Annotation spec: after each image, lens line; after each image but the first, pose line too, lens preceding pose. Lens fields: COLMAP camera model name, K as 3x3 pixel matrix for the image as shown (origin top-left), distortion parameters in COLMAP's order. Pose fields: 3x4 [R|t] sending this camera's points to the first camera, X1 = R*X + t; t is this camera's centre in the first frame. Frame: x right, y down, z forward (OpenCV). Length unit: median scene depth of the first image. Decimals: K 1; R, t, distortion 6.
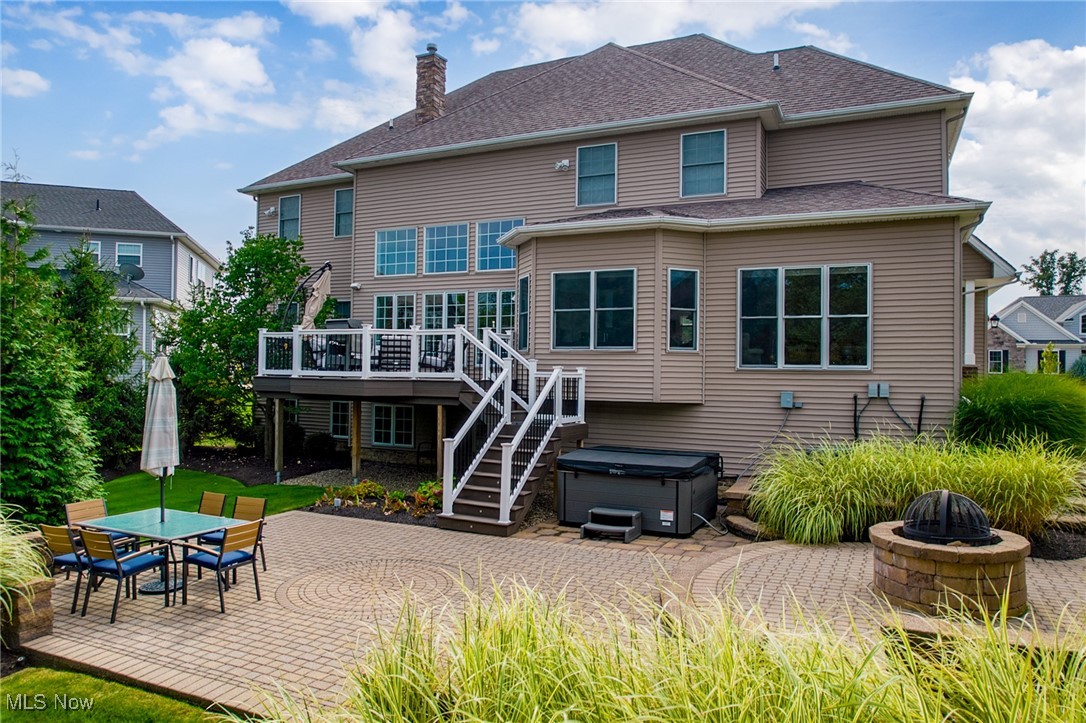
lens RADIAL K [[685.0, 0, 545.7], [0, 685.0, 354.0], [0, 0, 1]] dist [-0.005776, 0.001243]
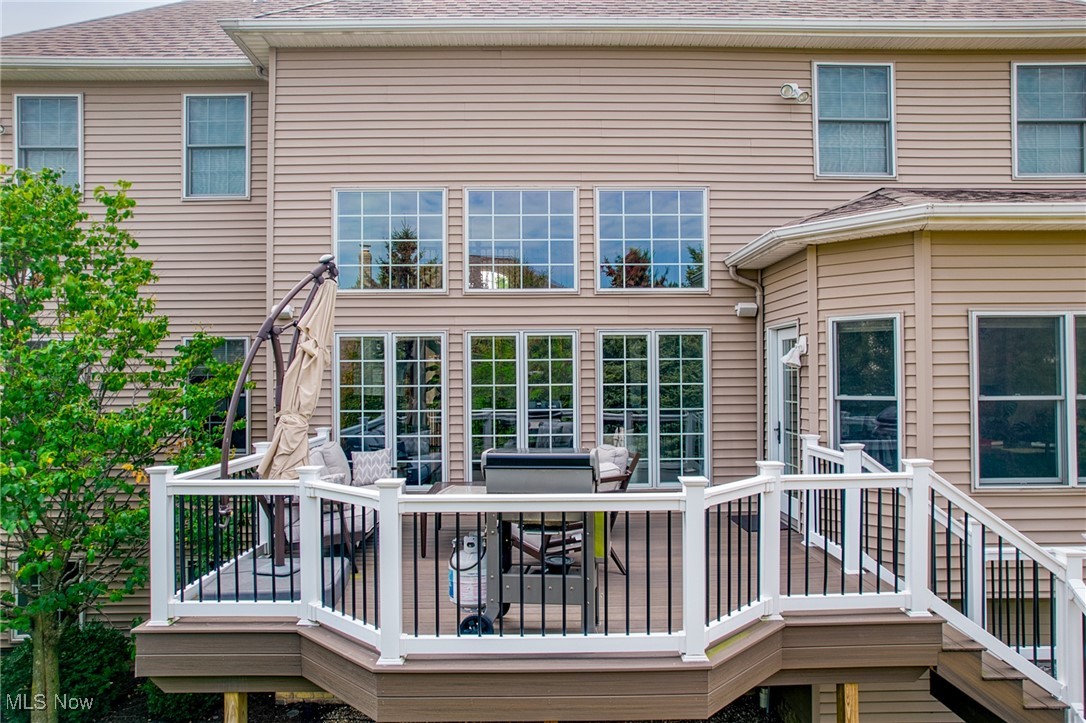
lens RADIAL K [[685.0, 0, 543.6], [0, 685.0, 357.3], [0, 0, 1]] dist [-0.005776, 0.001243]
pose [[0.902351, -0.012441, 0.430822, -0.368325], [0.010017, 0.999919, 0.007896, -0.082318], [-0.430885, -0.002809, 0.902402, 0.615558]]
